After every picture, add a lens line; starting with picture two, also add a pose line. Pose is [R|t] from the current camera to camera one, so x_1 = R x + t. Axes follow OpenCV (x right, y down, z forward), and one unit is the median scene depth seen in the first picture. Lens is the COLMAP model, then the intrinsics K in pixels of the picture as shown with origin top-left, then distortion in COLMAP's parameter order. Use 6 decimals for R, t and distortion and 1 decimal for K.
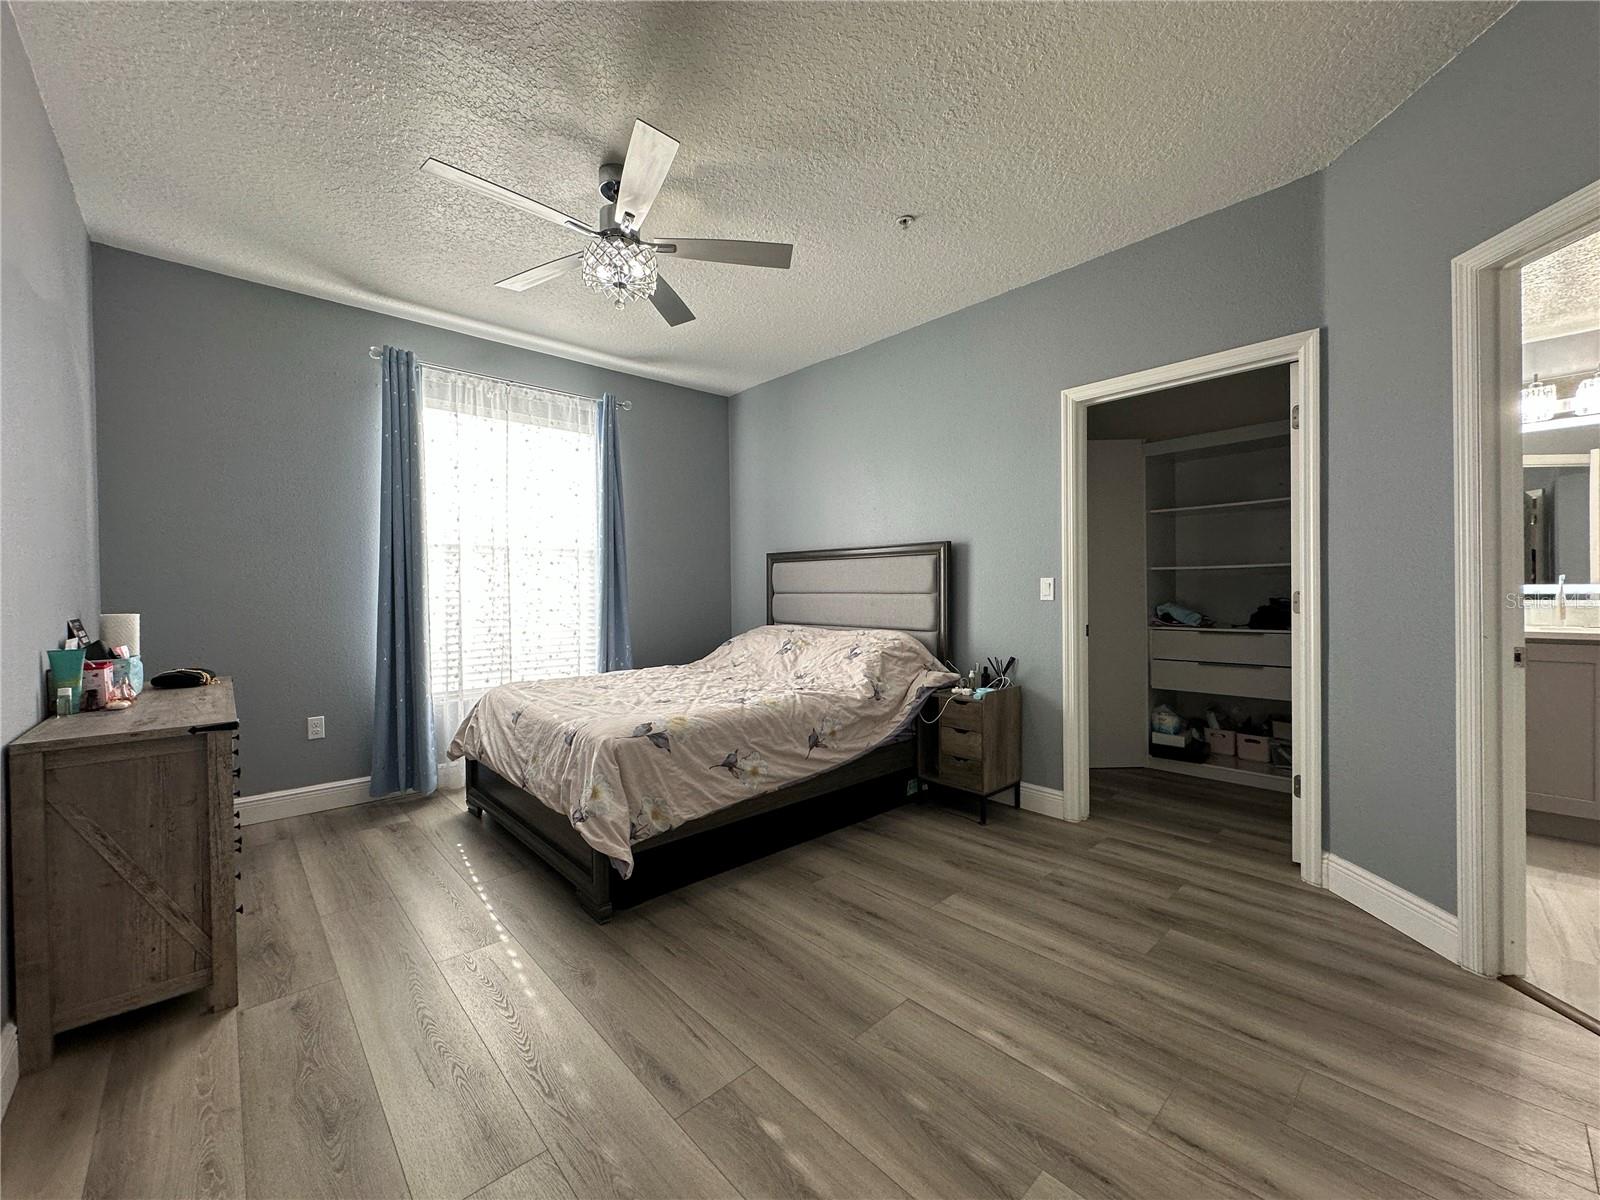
lens RADIAL K [[637.1, 0, 800.0], [0, 637.1, 600.0], [0, 0, 1]] dist [-0.000400, 0.000470]
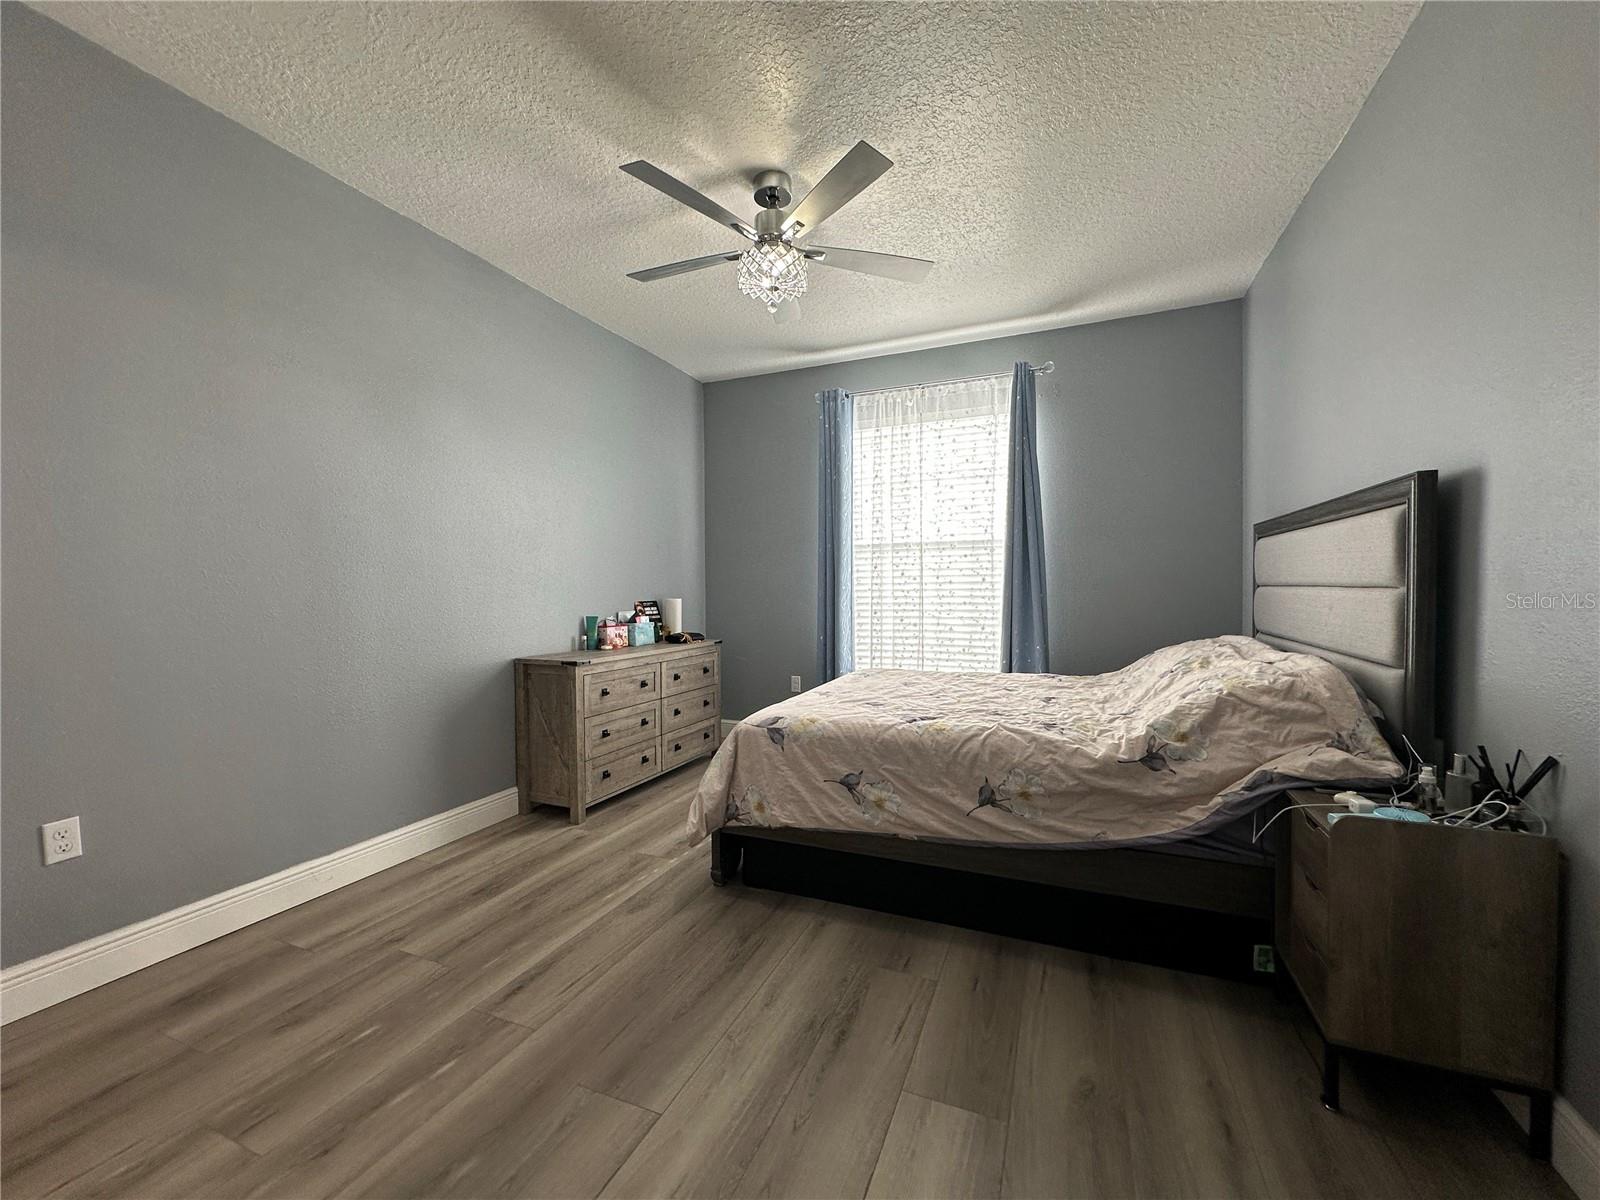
lens RADIAL K [[637.1, 0, 800.0], [0, 637.1, 600.0], [0, 0, 1]] dist [-0.000400, 0.000470]
pose [[0.412160, 0.021109, -0.910867, 0.594200], [-0.006951, 0.999775, 0.020024, -0.010110], [0.911085, -0.001922, 0.412214, 0.532286]]
